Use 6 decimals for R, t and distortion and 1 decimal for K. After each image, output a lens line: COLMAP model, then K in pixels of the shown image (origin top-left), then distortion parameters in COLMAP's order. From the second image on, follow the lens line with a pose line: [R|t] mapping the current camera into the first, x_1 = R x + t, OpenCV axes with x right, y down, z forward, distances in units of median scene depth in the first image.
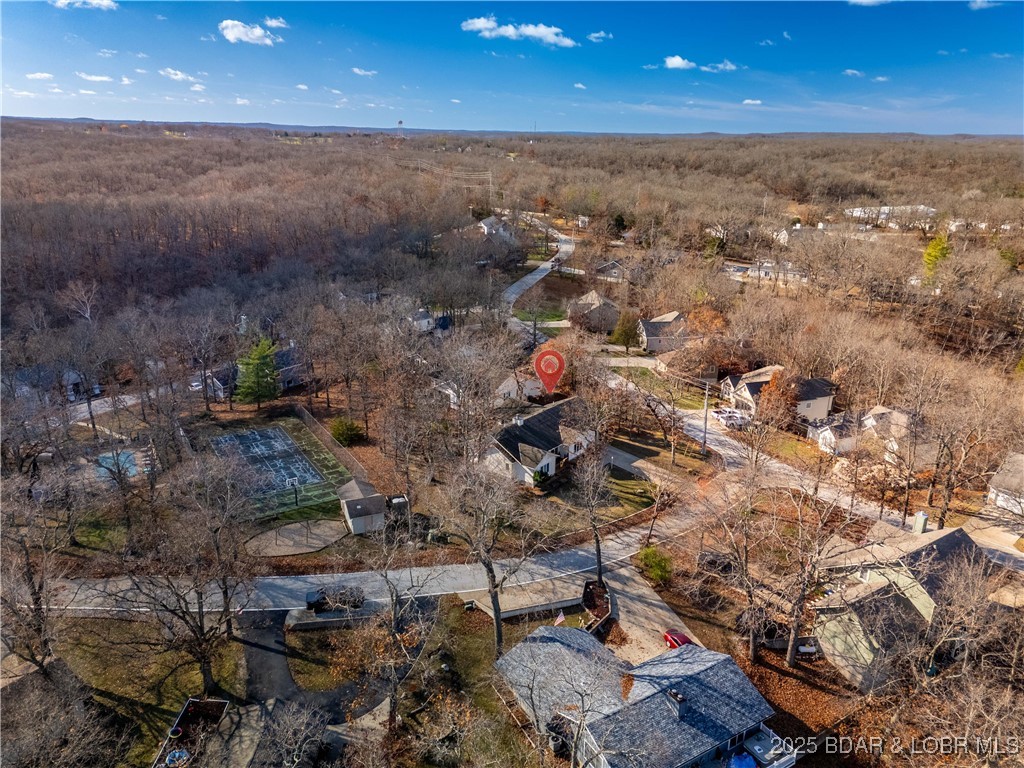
lens RADIAL K [[748.2, 0, 511.2], [0, 748.2, 386.4], [0, 0, 1]] dist [0.074307, -0.059589]
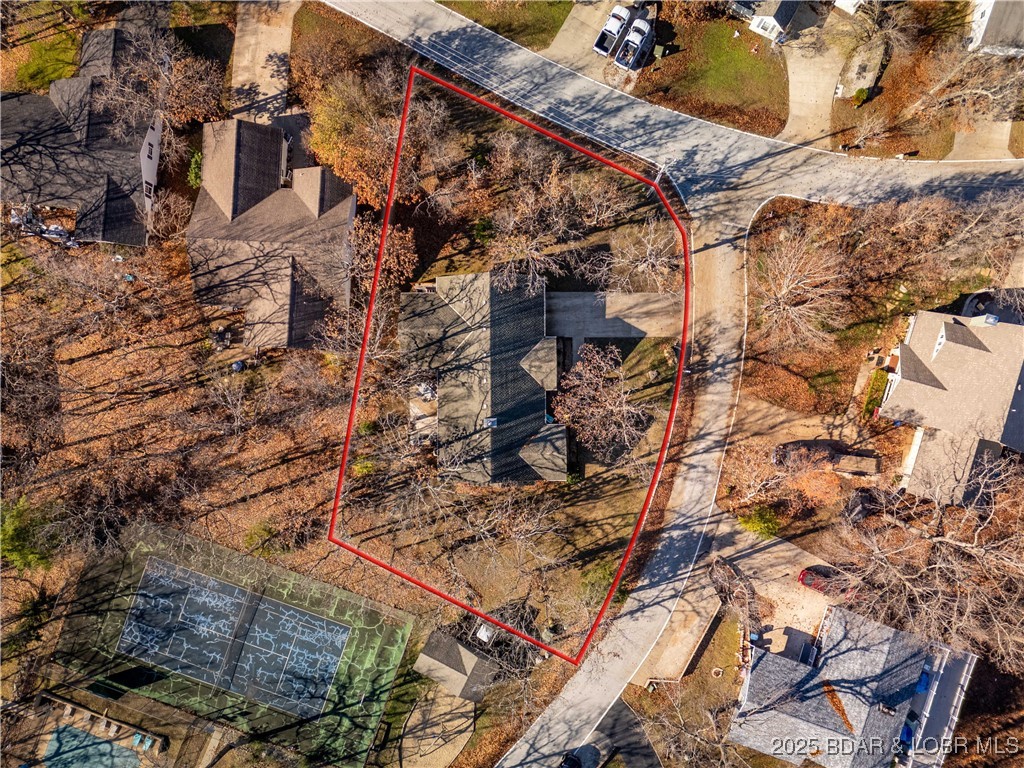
lens RADIAL K [[748.2, 0, 511.2], [0, 748.2, 386.4], [0, 0, 1]] dist [0.074307, -0.059589]
pose [[0.772449, -0.634664, -0.022883, 0.038187], [0.230628, 0.246760, 0.941233, -0.384728], [-0.591721, -0.732332, 0.336981, 0.479941]]
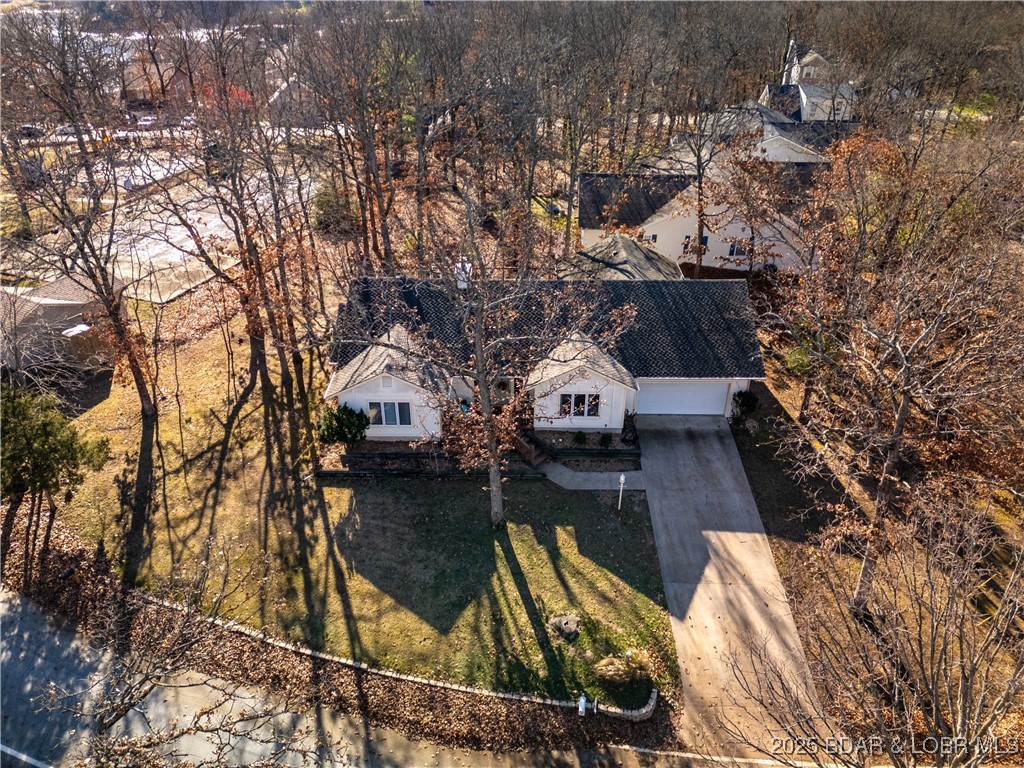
lens RADIAL K [[748.2, 0, 511.2], [0, 748.2, 386.4], [0, 0, 1]] dist [0.074307, -0.059589]
pose [[0.625859, 0.399915, -0.669604, 0.185502], [-0.248669, 0.916047, 0.314677, -0.016481], [0.739232, -0.030434, 0.672762, 0.469852]]
